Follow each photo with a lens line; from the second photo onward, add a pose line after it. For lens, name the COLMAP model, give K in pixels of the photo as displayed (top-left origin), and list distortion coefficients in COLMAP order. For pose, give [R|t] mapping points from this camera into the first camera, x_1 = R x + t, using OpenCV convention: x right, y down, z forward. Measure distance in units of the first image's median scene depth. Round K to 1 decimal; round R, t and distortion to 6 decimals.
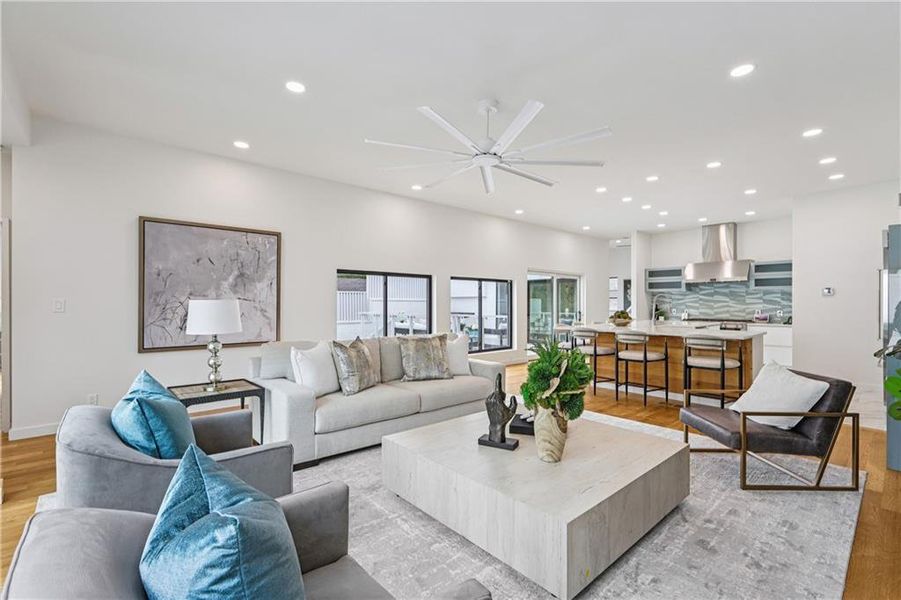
lens RADIAL K [[402.3, 0, 449.3], [0, 402.3, 295.6], [0, 0, 1]] dist [-0.002179, 0.000070]
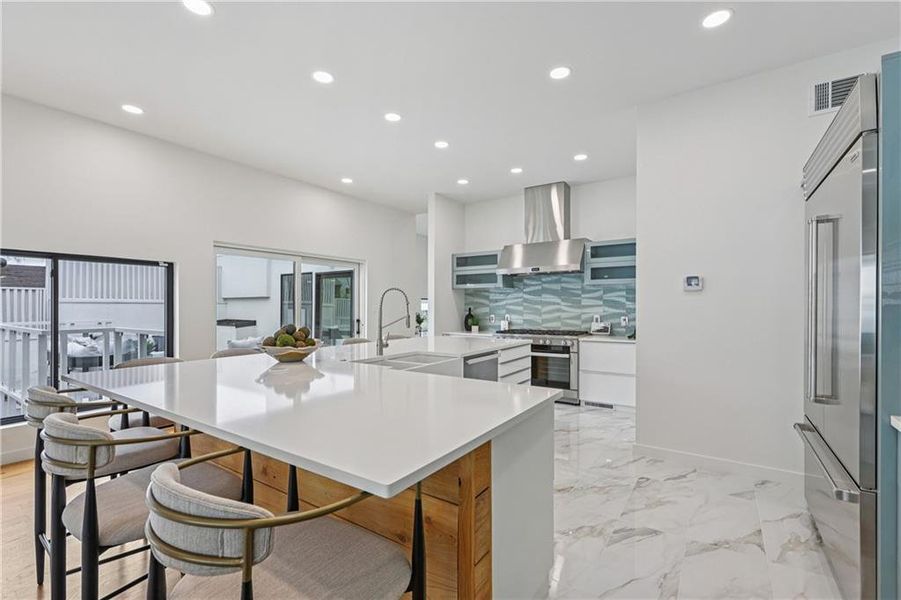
lens RADIAL K [[402.3, 0, 458.4], [0, 402.3, 299.3], [0, 0, 1]] dist [-0.002179, 0.000070]
pose [[0.968027, 0.001794, 0.250838, 0.351903], [-0.002663, 0.999992, 0.003125, 0.006157], [-0.250830, -0.003693, 0.968024, 0.384436]]
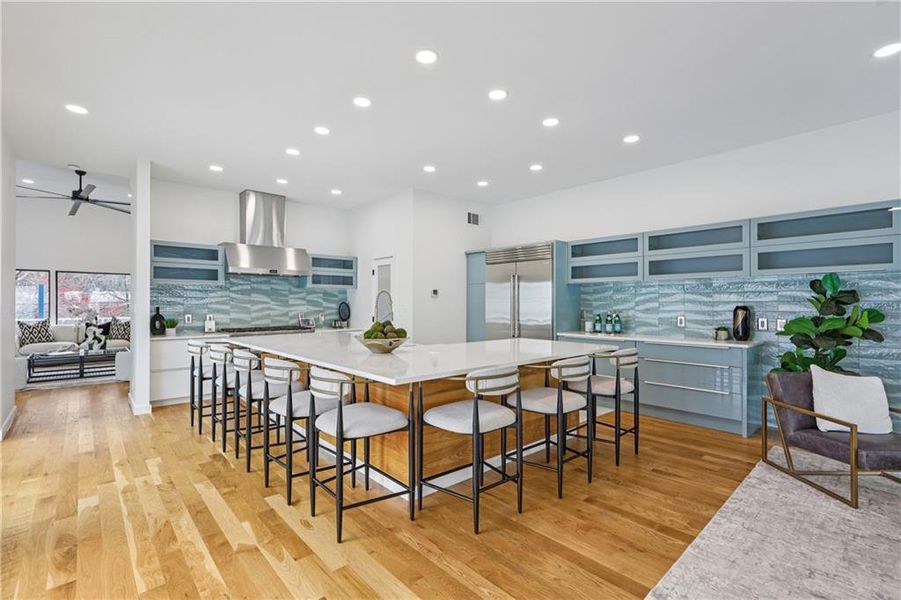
lens RADIAL K [[402.3, 0, 453.4], [0, 402.3, 305.1], [0, 0, 1]] dist [-0.002179, 0.000070]
pose [[-0.023620, 0.001259, 0.999720, -0.044342], [-0.016161, 0.999868, -0.001641, 0.014584], [-0.999590, -0.016195, -0.023597, 0.653487]]
